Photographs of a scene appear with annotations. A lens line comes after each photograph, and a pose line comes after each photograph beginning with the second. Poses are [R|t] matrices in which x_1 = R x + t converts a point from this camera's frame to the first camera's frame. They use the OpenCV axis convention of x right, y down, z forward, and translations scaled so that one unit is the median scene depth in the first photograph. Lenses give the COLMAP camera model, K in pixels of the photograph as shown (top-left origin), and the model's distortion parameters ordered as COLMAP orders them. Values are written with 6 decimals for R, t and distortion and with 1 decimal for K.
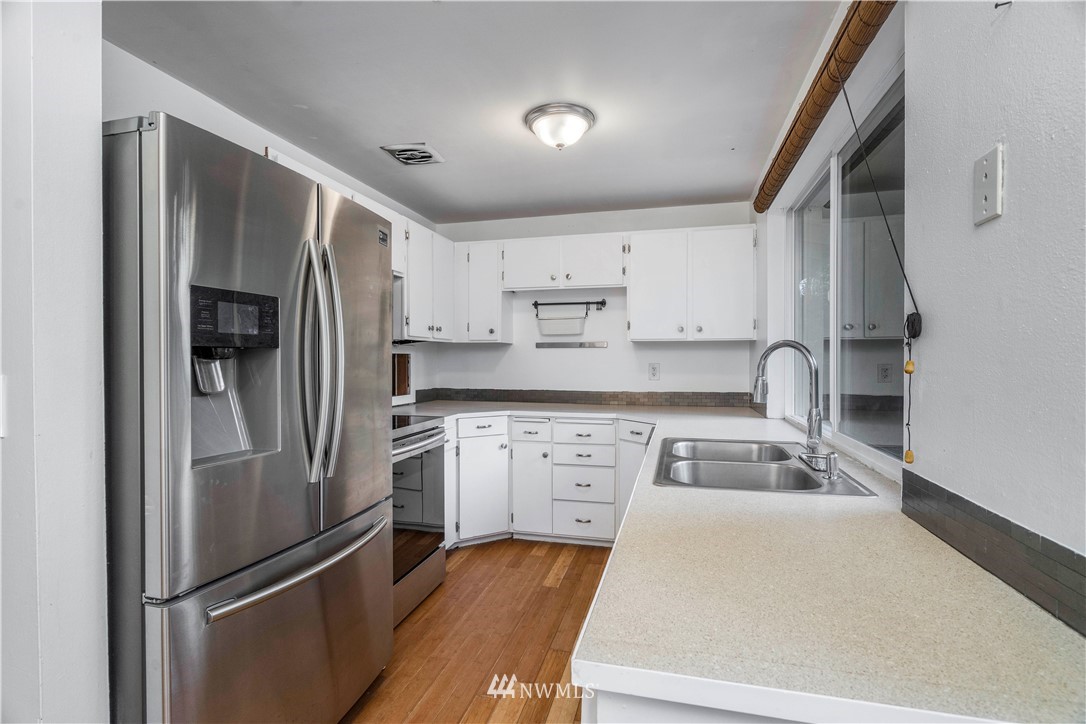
lens RADIAL K [[498.4, 0, 545.7], [0, 498.4, 361.9], [0, 0, 1]] dist [-0.007011, 0.002922]
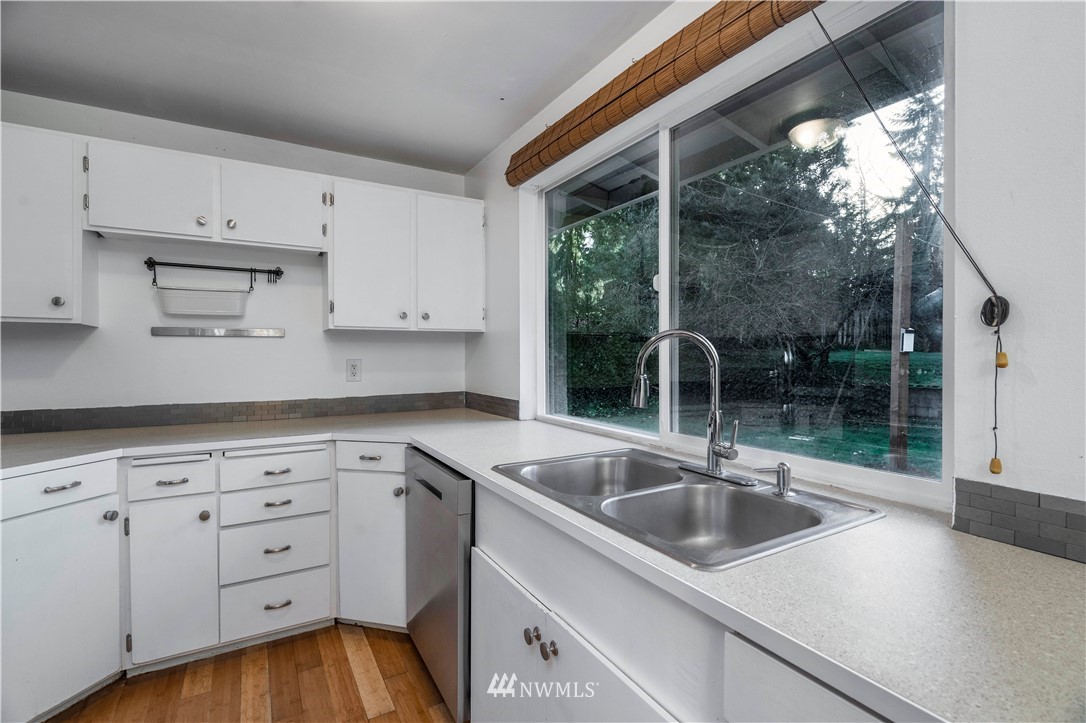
lens RADIAL K [[498.4, 0, 540.6], [0, 498.4, 355.1], [0, 0, 1]] dist [-0.007011, 0.002922]
pose [[0.712048, -0.002916, 0.702125, -0.127111], [0.005957, 0.999980, -0.001888, -0.000574], [-0.702105, 0.005527, 0.712052, 0.290540]]
